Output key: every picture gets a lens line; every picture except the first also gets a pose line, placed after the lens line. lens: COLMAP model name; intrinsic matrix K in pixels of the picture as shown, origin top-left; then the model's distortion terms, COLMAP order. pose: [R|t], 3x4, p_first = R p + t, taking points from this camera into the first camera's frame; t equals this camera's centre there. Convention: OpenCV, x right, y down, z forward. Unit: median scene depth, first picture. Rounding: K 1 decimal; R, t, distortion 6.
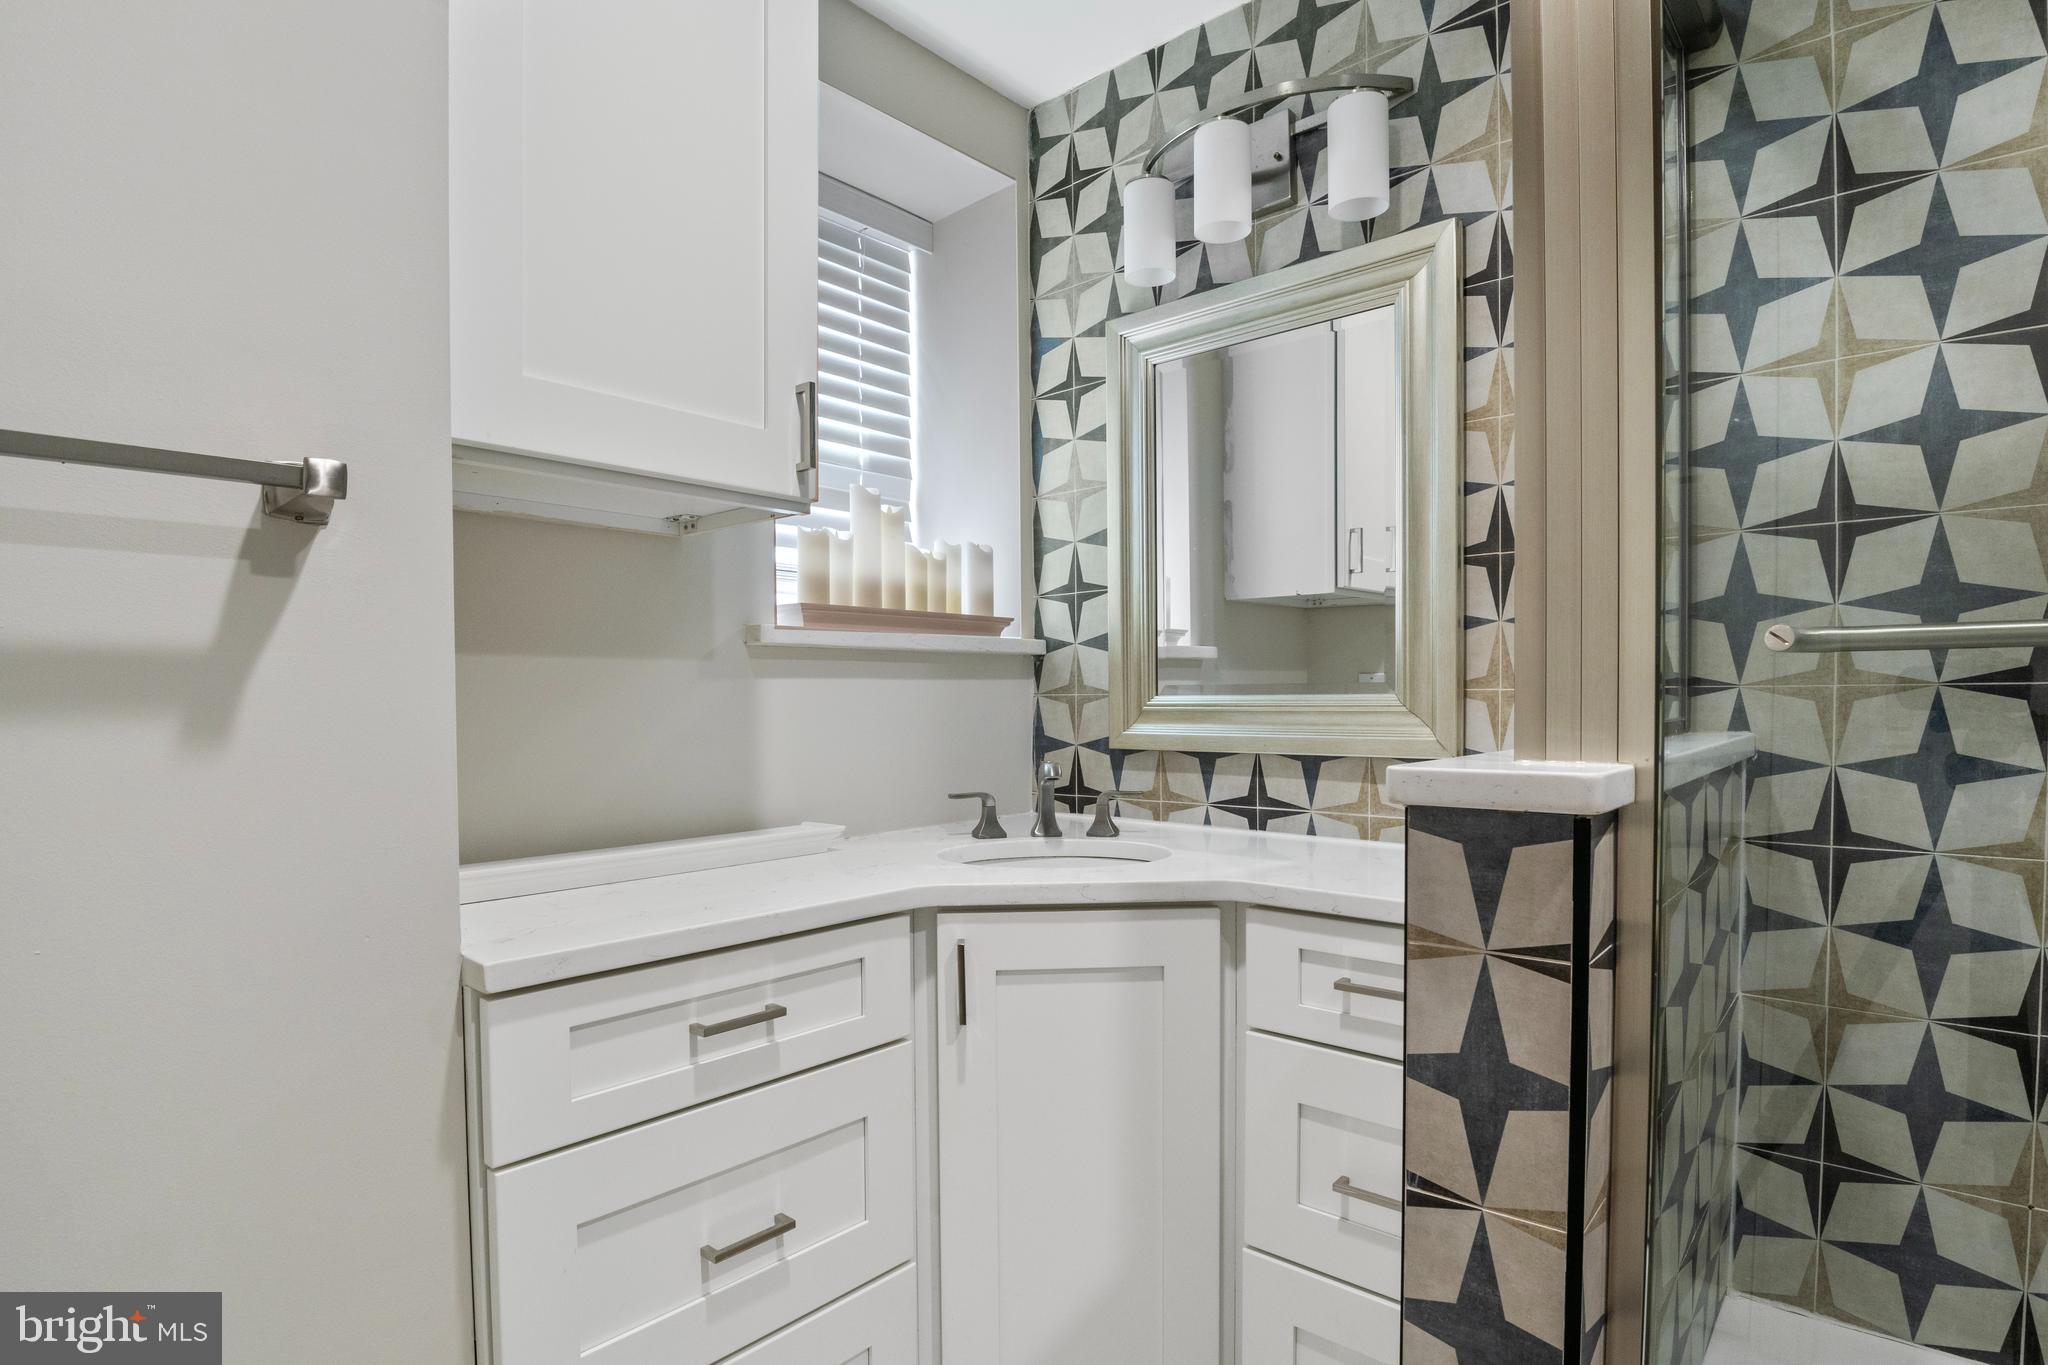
lens RADIAL K [[1056.3, 0, 1034.5], [0, 1056.3, 725.4], [0, 0, 1]] dist [-0.025110, -0.000464]
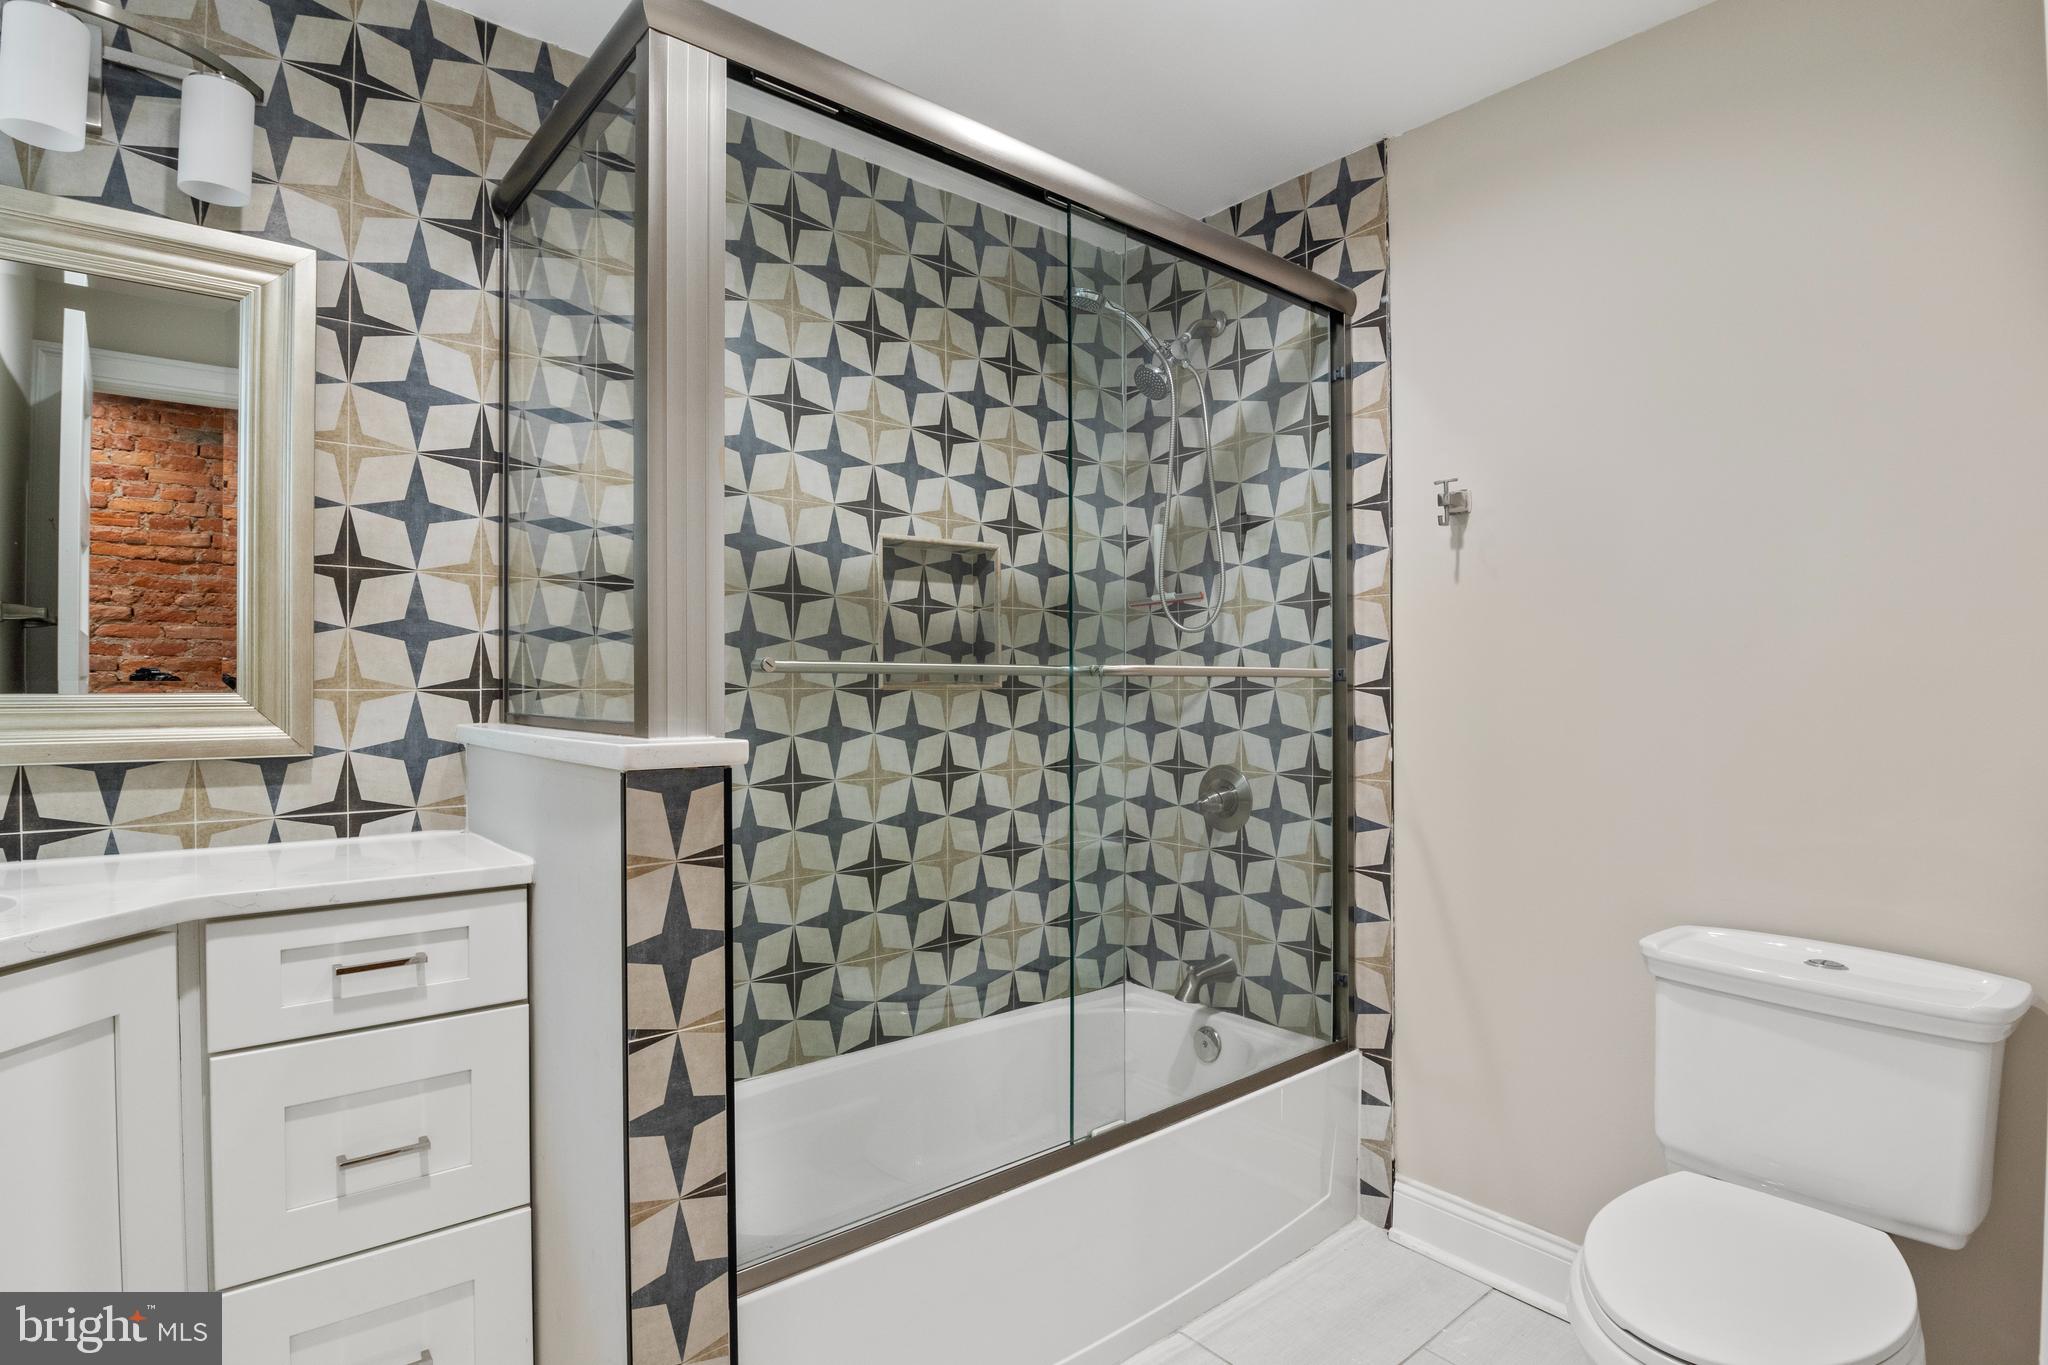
lens RADIAL K [[1056.3, 0, 1024.4], [0, 1056.3, 683.9], [0, 0, 1]] dist [-0.025110, -0.000464]
pose [[0.142841, 0.011535, 0.989678, -0.980307], [0.027889, 0.999488, -0.015675, -0.005653], [-0.989353, 0.029840, 0.142446, 0.255477]]
